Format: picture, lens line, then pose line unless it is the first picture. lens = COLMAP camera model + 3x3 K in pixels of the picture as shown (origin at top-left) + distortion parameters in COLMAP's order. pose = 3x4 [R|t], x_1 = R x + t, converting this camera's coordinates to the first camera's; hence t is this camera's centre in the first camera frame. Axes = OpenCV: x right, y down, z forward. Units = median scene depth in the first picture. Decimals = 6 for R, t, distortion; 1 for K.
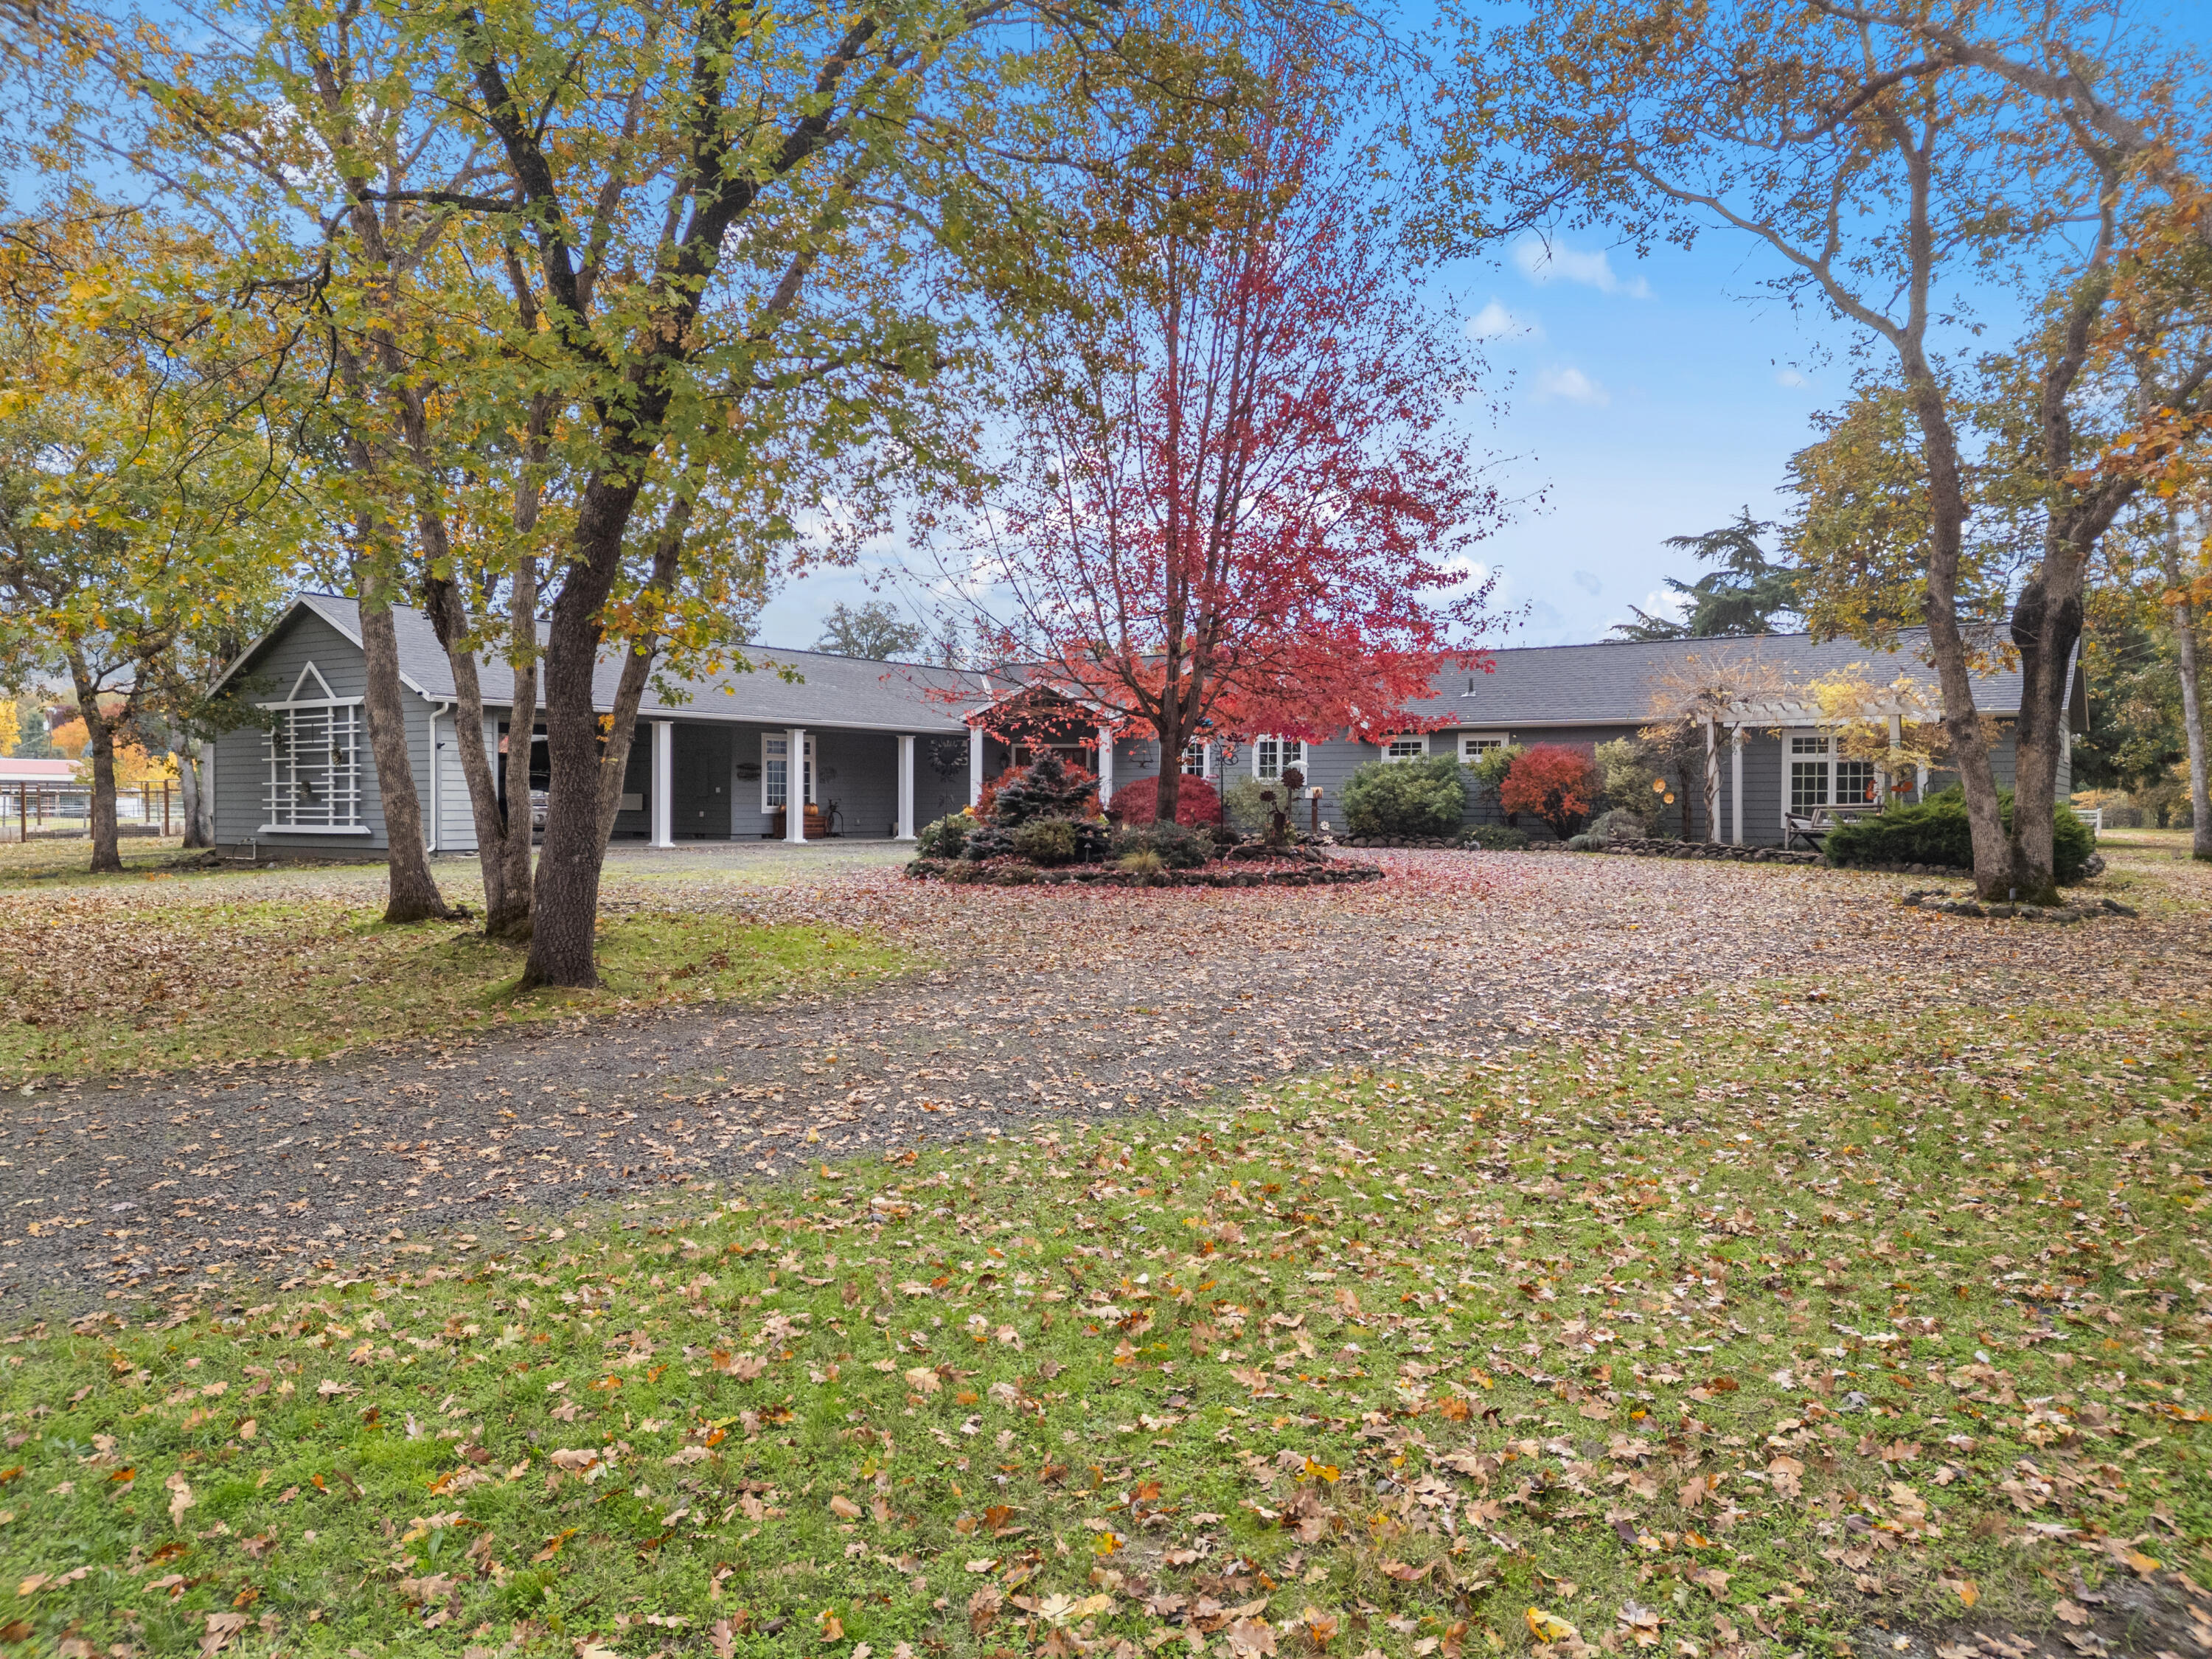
lens RADIAL K [[1550.7, 0, 1104.2], [0, 1550.7, 828.1], [0, 0, 1]] dist [0.049685, -0.013489]
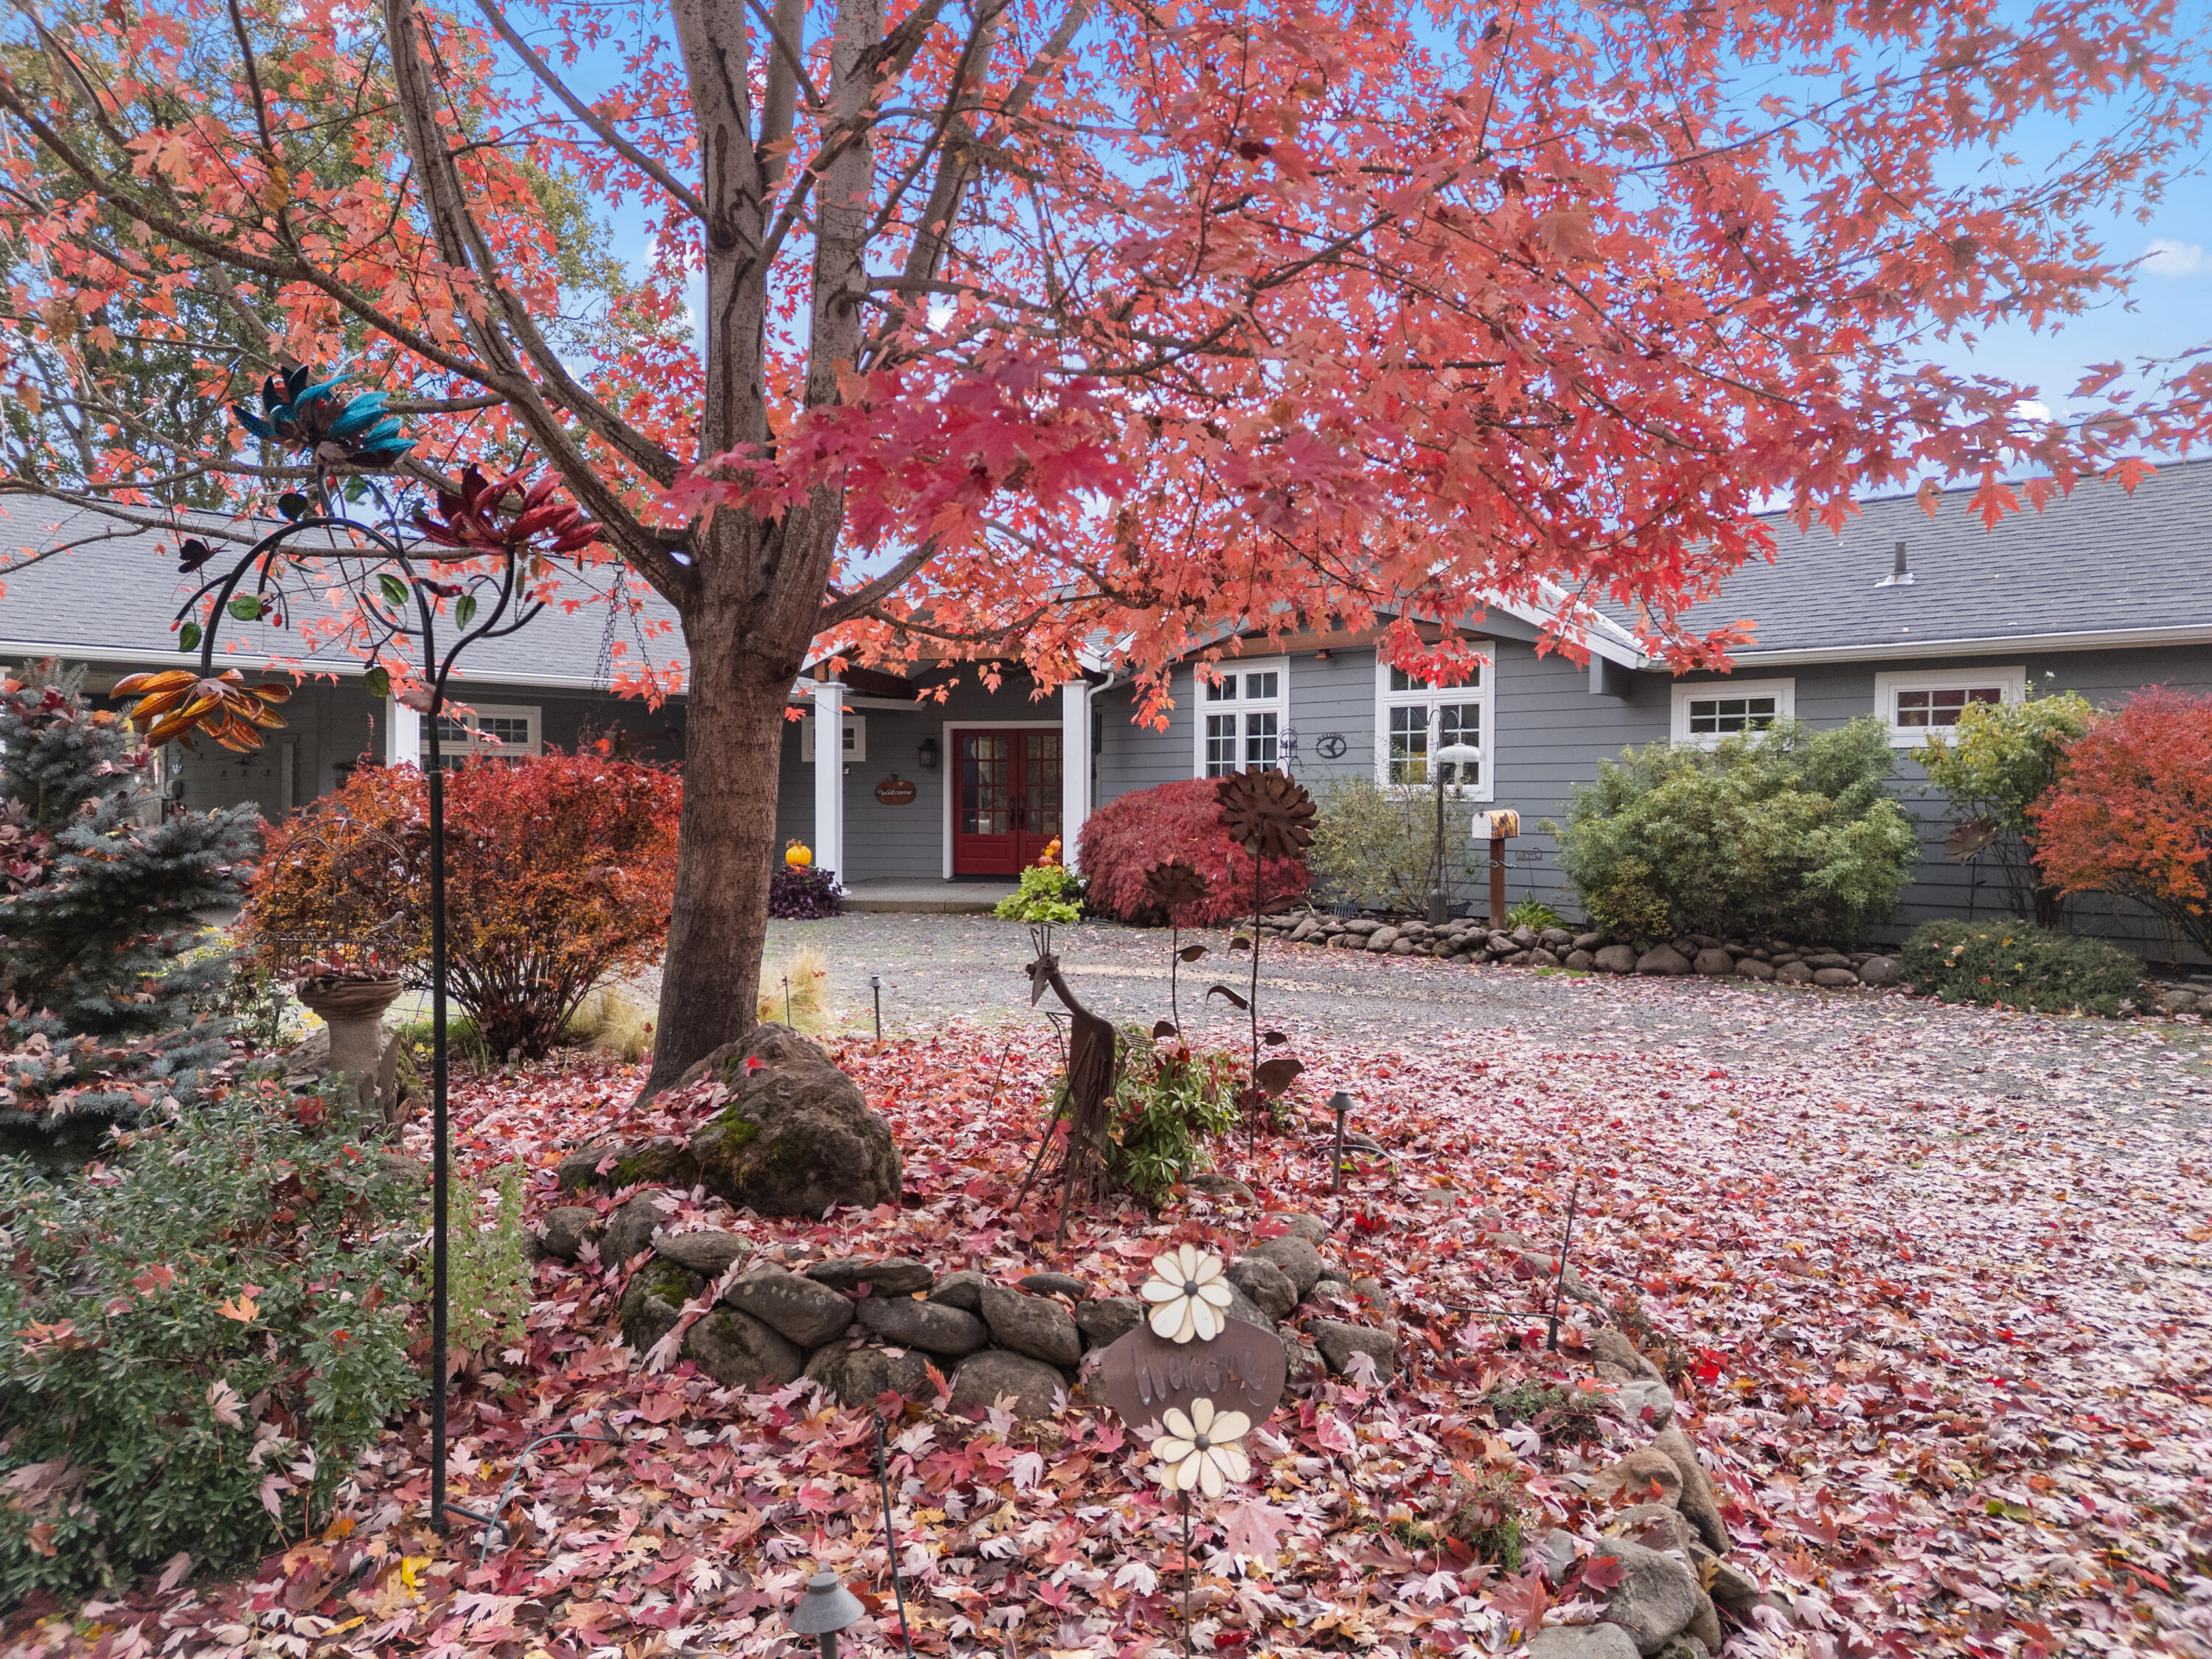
lens RADIAL K [[1550.7, 0, 1108.3], [0, 1550.7, 821.2], [0, 0, 1]] dist [0.049685, -0.013489]
pose [[0.986342, 0.000216, -0.164709, 0.102143], [-0.000326, 1.000000, -0.000640, -0.023239], [0.164709, 0.000684, 0.986342, 0.581521]]
